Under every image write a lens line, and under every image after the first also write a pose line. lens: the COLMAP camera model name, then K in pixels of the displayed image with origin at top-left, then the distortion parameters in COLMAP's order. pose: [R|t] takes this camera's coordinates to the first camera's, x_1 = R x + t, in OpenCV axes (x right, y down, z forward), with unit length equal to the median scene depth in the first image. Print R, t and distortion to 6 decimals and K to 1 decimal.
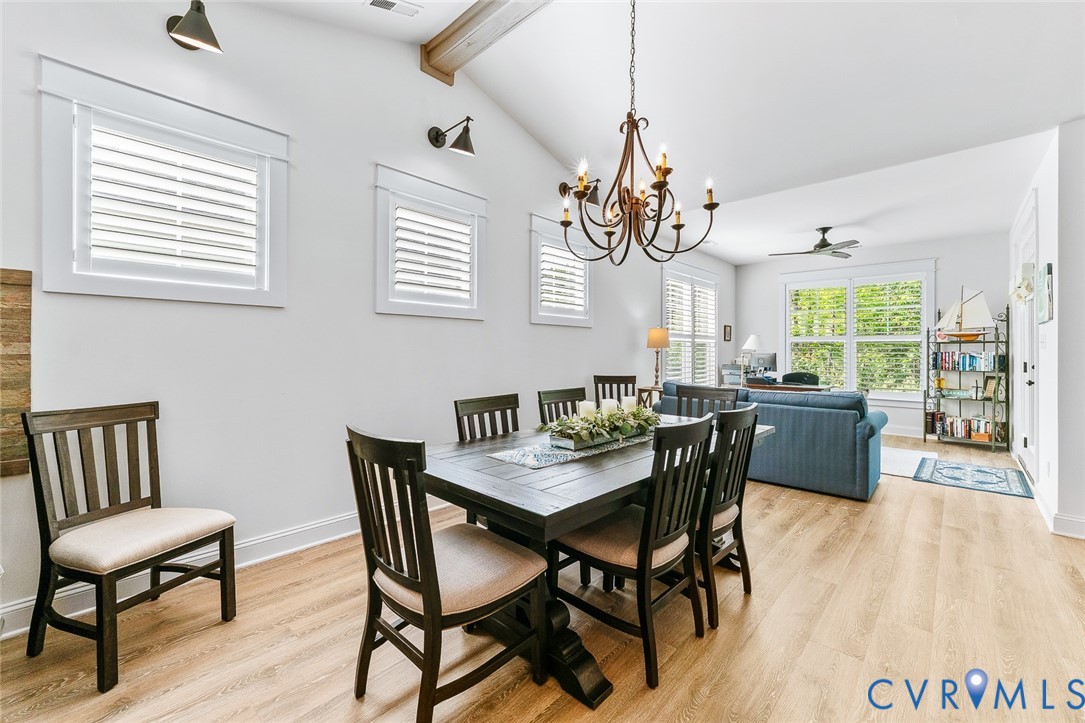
lens RADIAL K [[439.1, 0, 537.2], [0, 439.1, 348.9], [0, 0, 1]] dist [-0.002316, -0.000082]
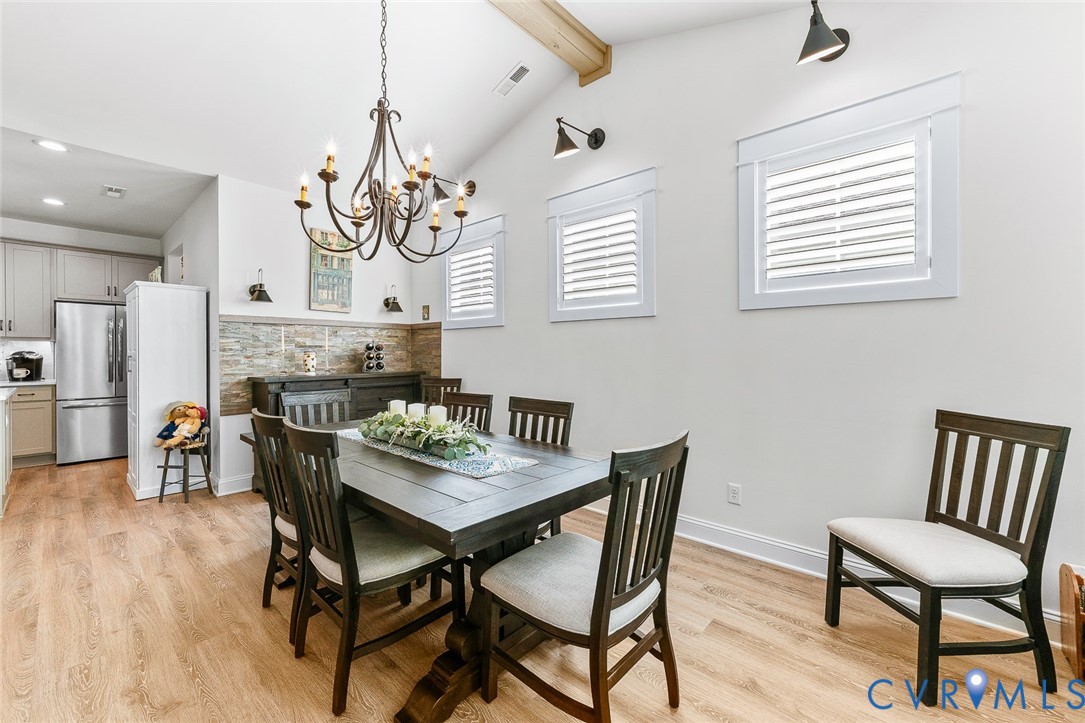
lens RADIAL K [[433.8, 0, 540.8], [0, 433.8, 355.6], [0, 0, 1]] dist [-0.002964, 0.000024]
pose [[0.031549, 0.002601, -0.999499, 0.472255], [0.006218, 0.999977, 0.002798, 0.003742], [0.999483, -0.006303, 0.031532, 0.528233]]
